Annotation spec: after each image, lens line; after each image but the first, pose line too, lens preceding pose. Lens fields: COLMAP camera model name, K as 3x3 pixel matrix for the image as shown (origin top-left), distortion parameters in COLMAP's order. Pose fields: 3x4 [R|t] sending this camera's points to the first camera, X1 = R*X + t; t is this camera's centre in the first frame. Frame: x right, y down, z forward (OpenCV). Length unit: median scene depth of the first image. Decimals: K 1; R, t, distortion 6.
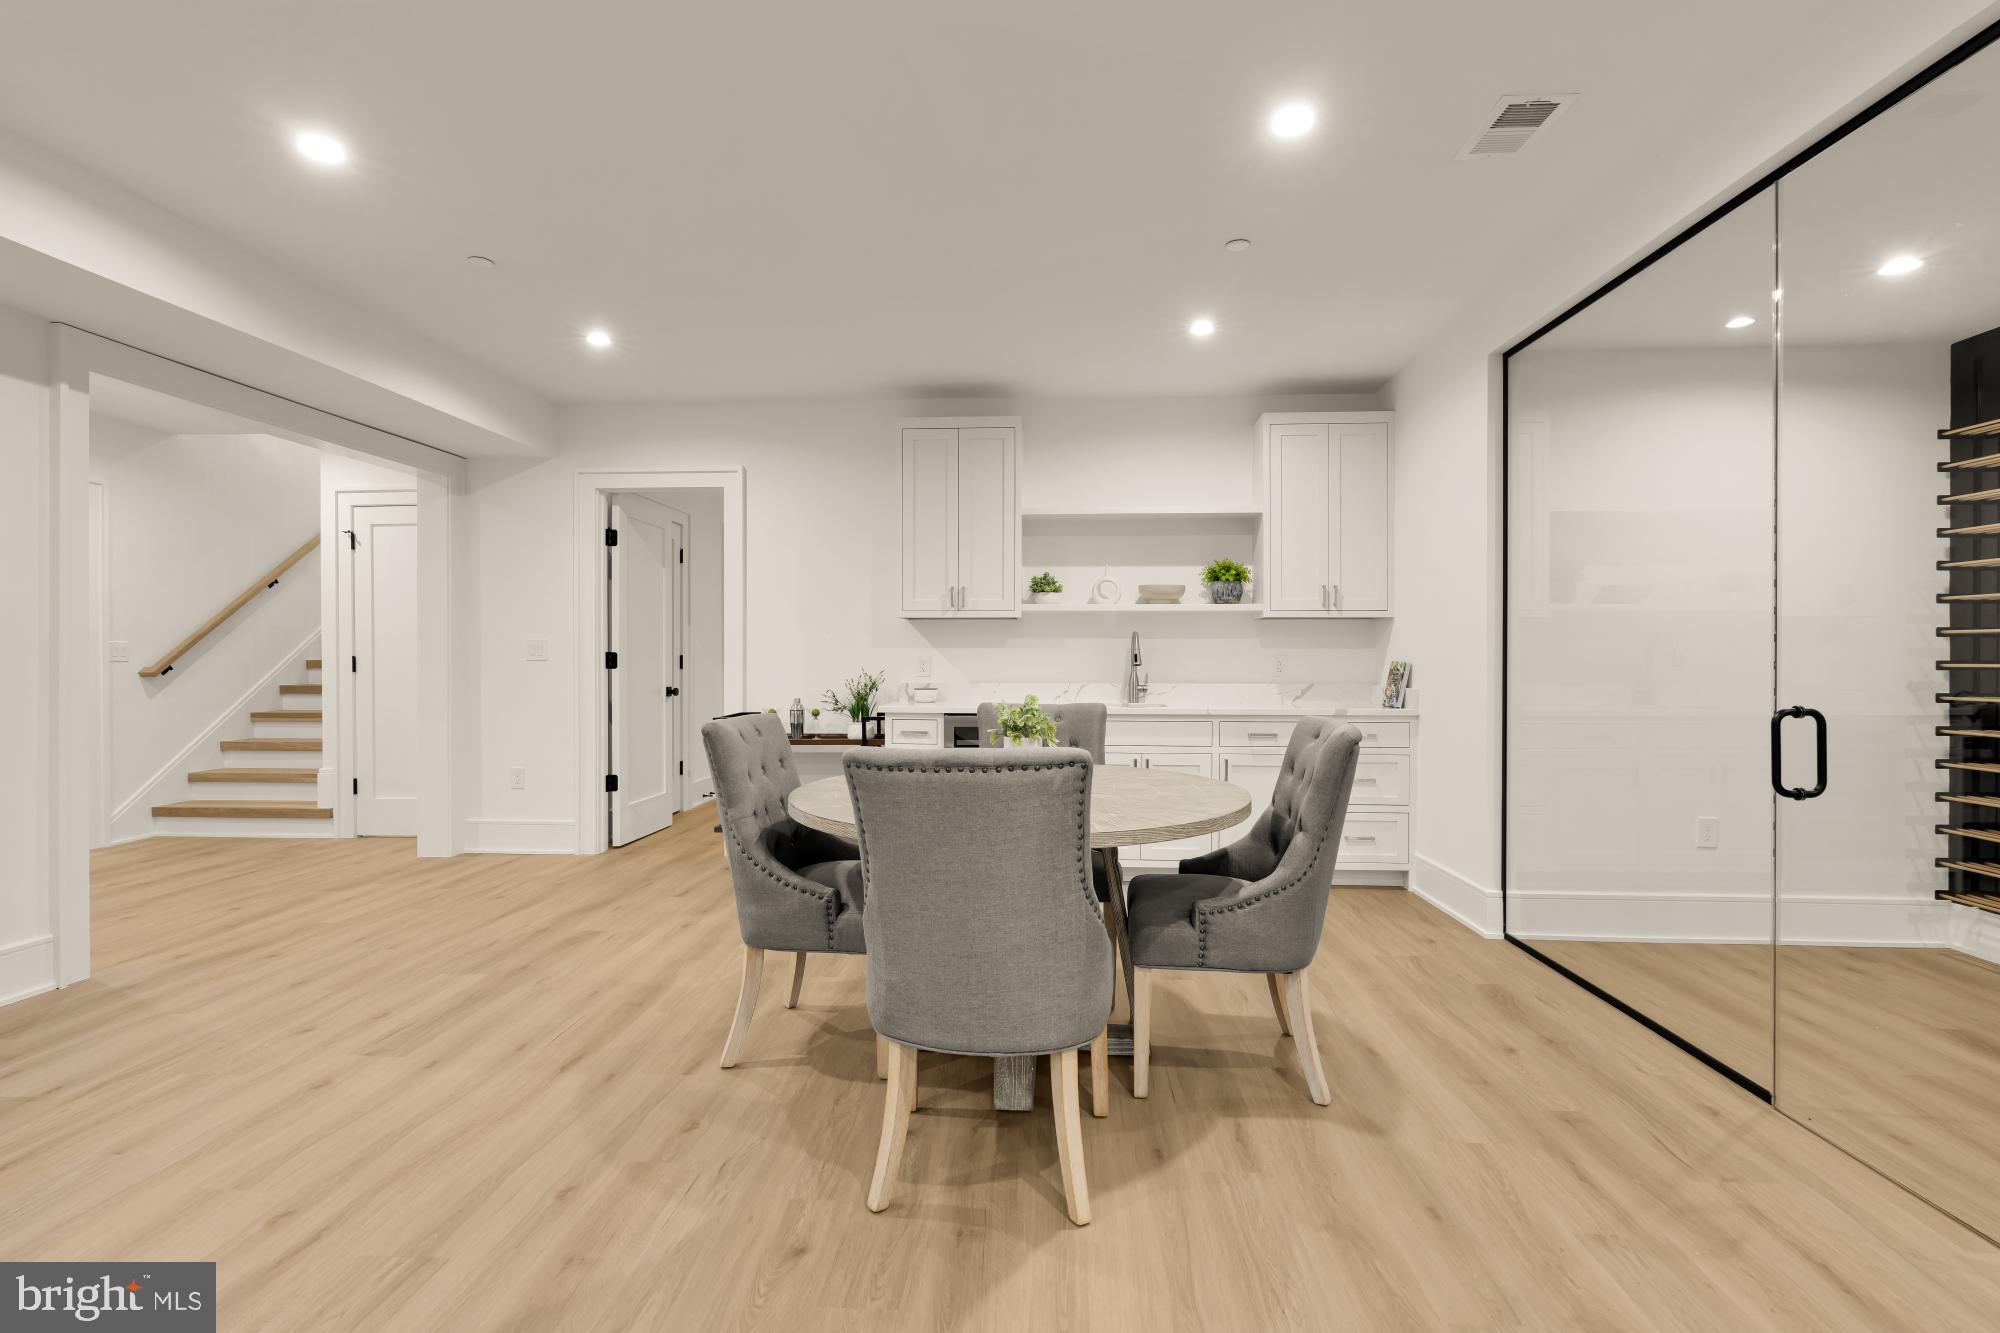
lens RADIAL K [[925.2, 0, 1013.0], [0, 925.2, 649.3], [0, 0, 1]] dist [-0.008348, 0.002099]
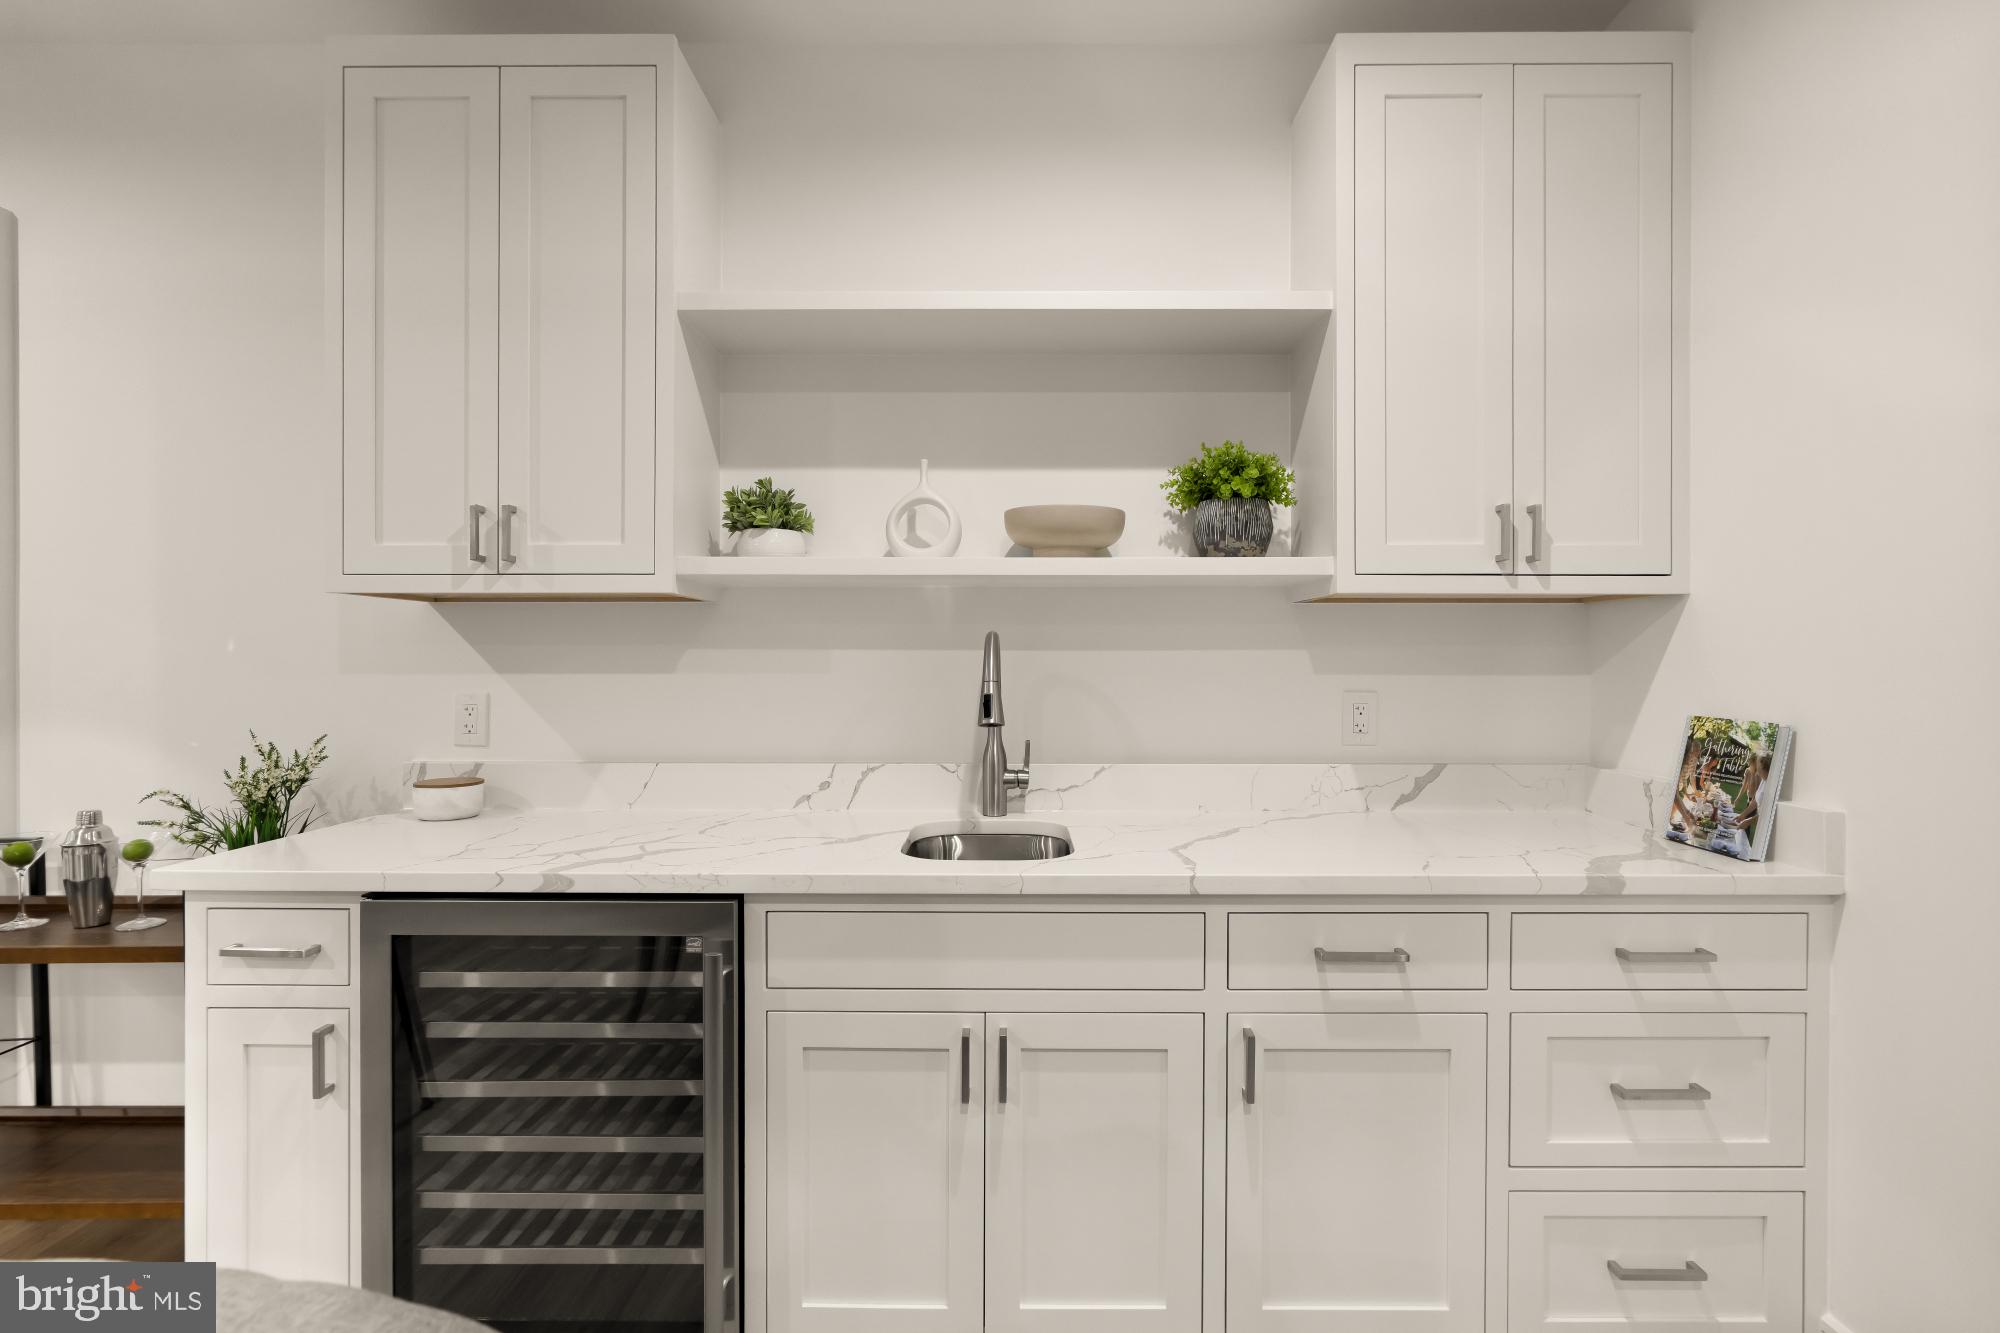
lens RADIAL K [[925.2, 0, 1011.7], [0, 925.2, 659.3], [0, 0, 1]] dist [-0.008348, 0.002099]
pose [[0.998613, -0.001534, 0.052634, 0.121615], [0.000754, 0.999890, 0.014820, -0.013923], [-0.052651, -0.014760, 0.998504, 0.632256]]
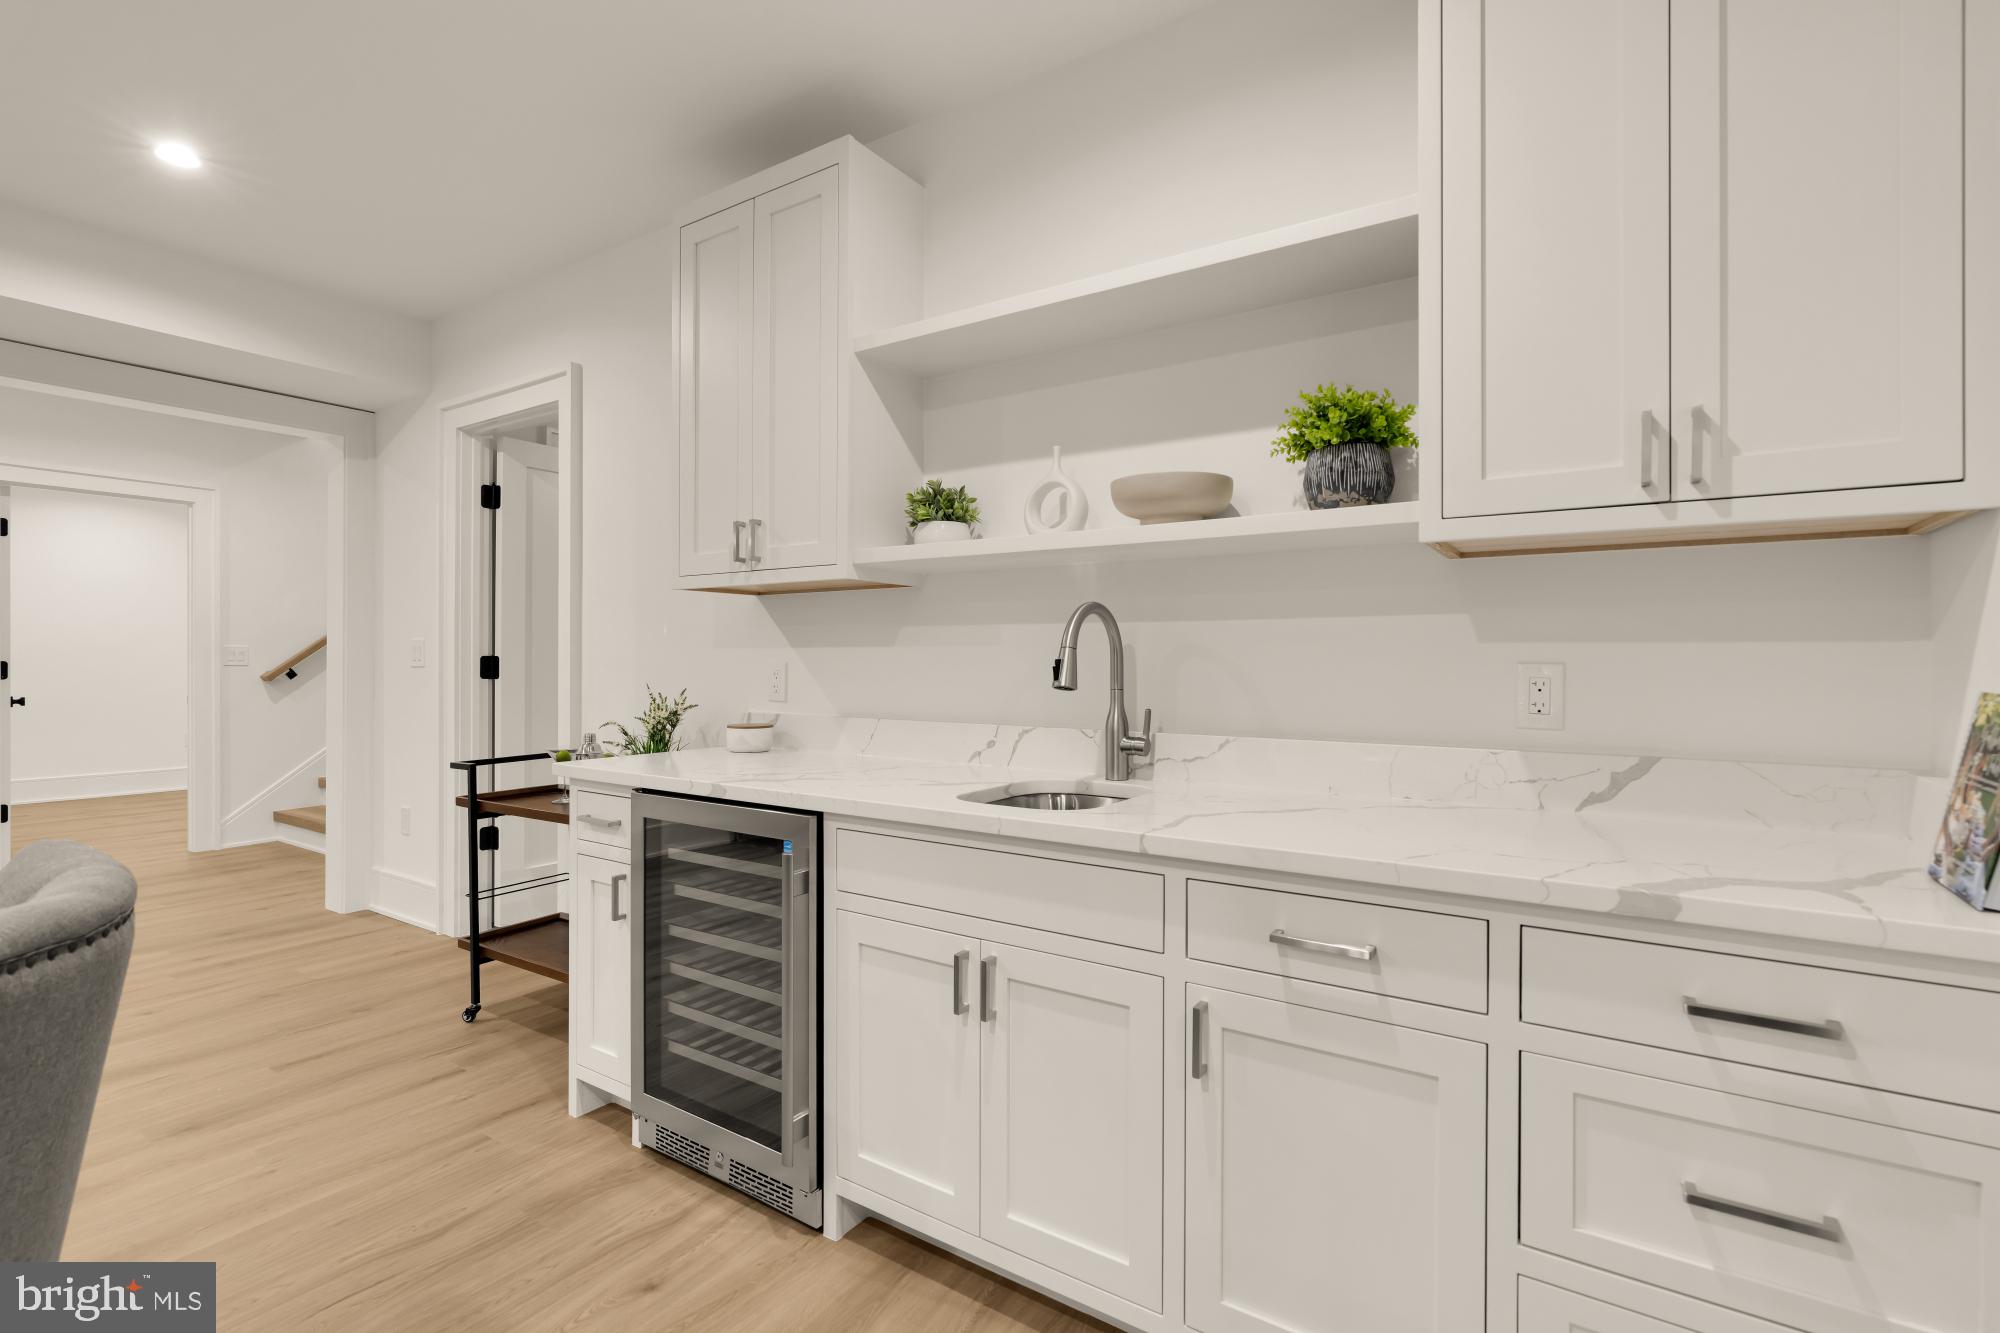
lens RADIAL K [[925.2, 0, 1002.6], [0, 925.2, 655.4], [0, 0, 1]] dist [-0.008348, 0.002099]
pose [[0.861067, -0.002428, -0.508485, 0.303376], [0.007181, 0.999947, 0.007387, 0.000124], [0.508440, -0.010012, 0.861039, 0.647819]]
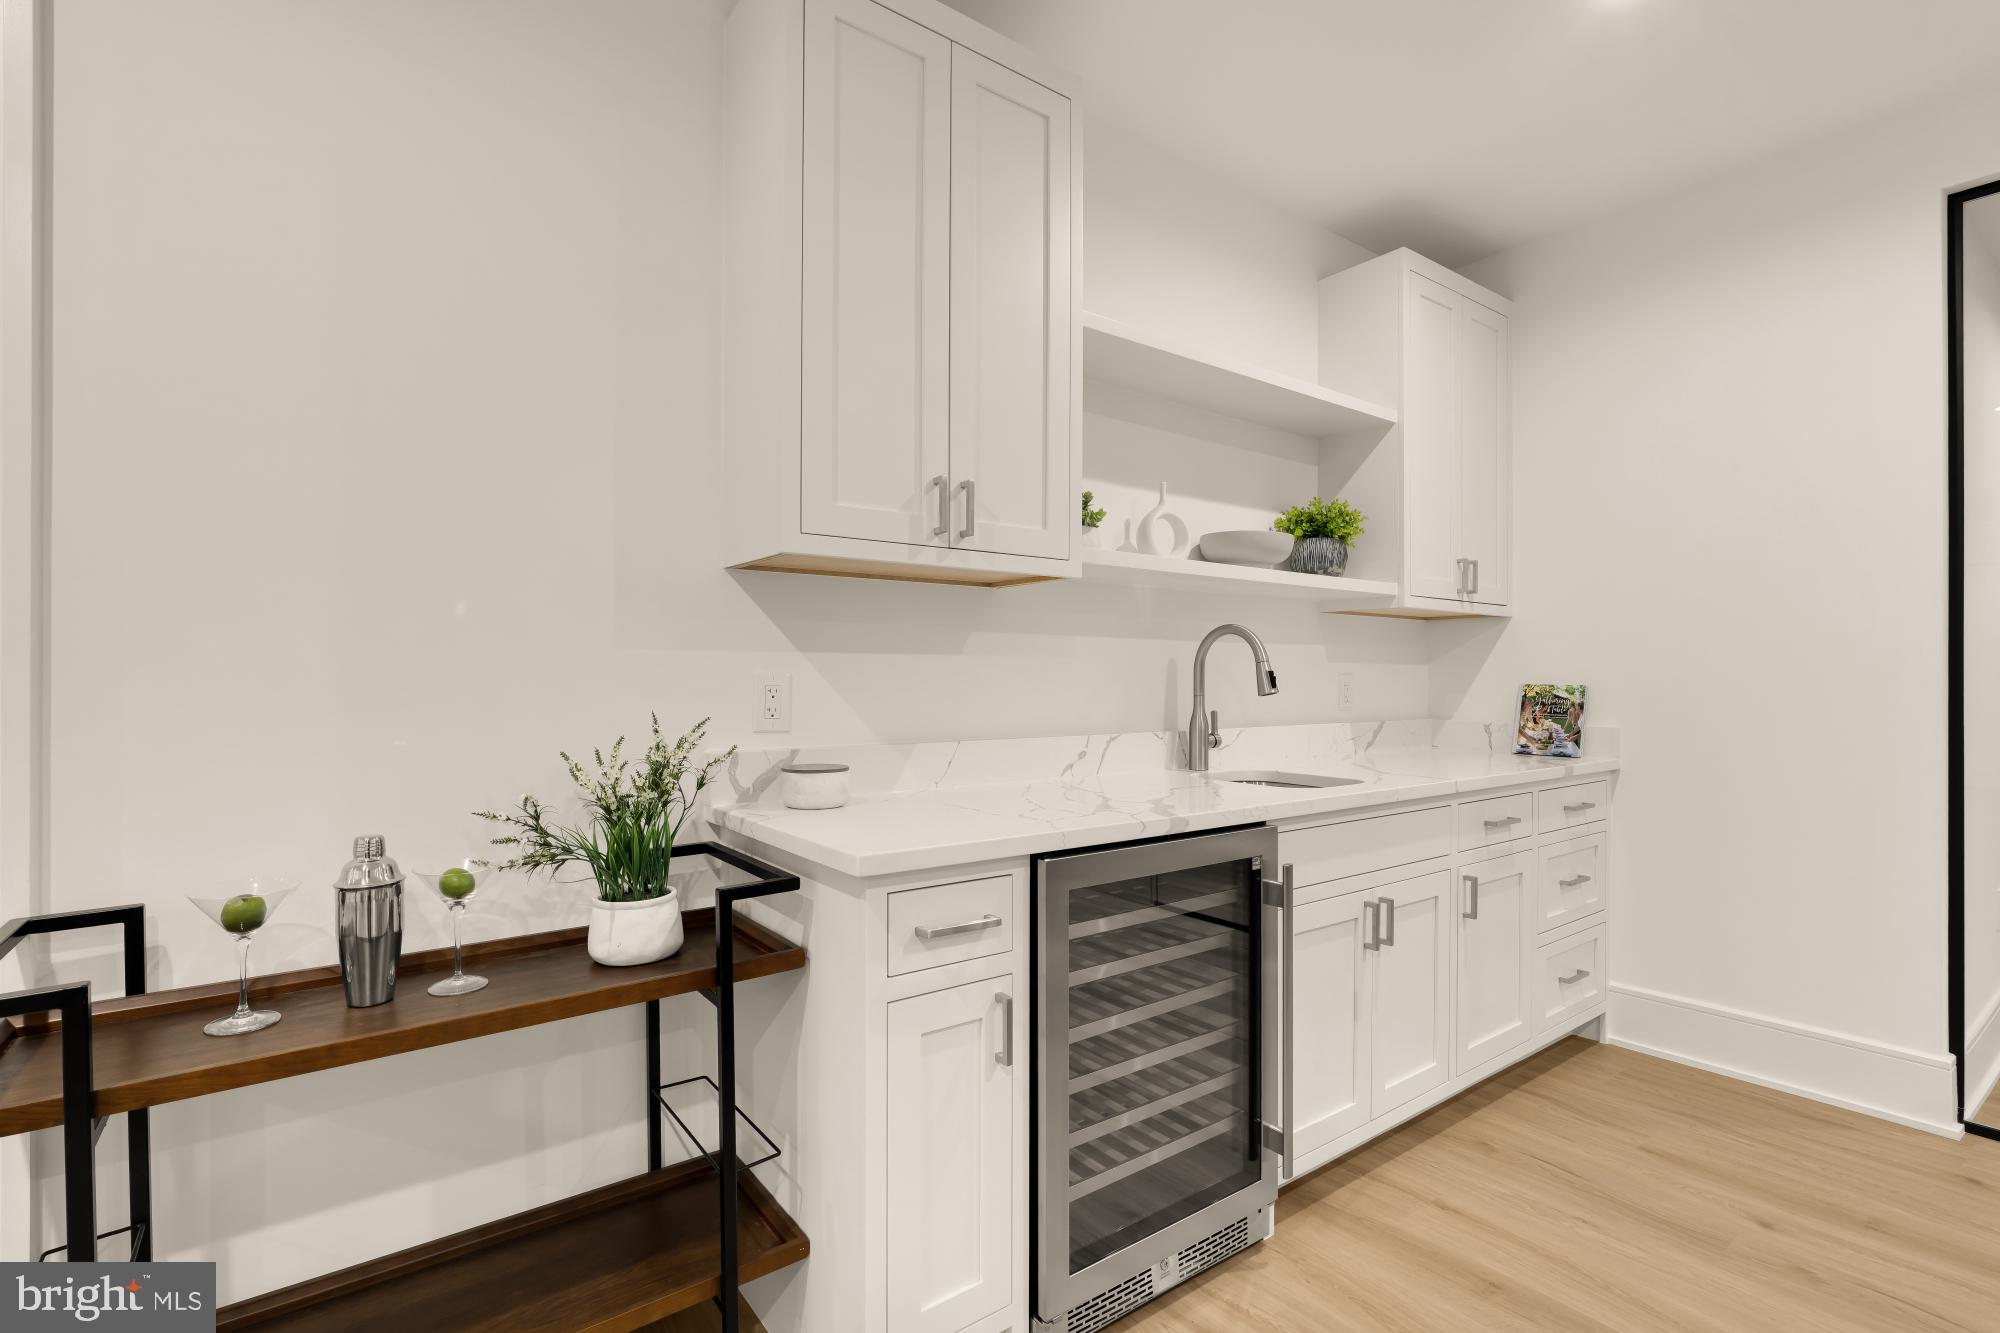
lens RADIAL K [[925.2, 0, 1012.3], [0, 925.2, 674.1], [0, 0, 1]] dist [-0.008348, 0.002099]
pose [[0.762177, 0.001245, 0.647368, -0.272506], [-0.010938, 0.999880, 0.010955, 0.002668], [-0.647276, -0.015430, 0.762099, 0.712711]]
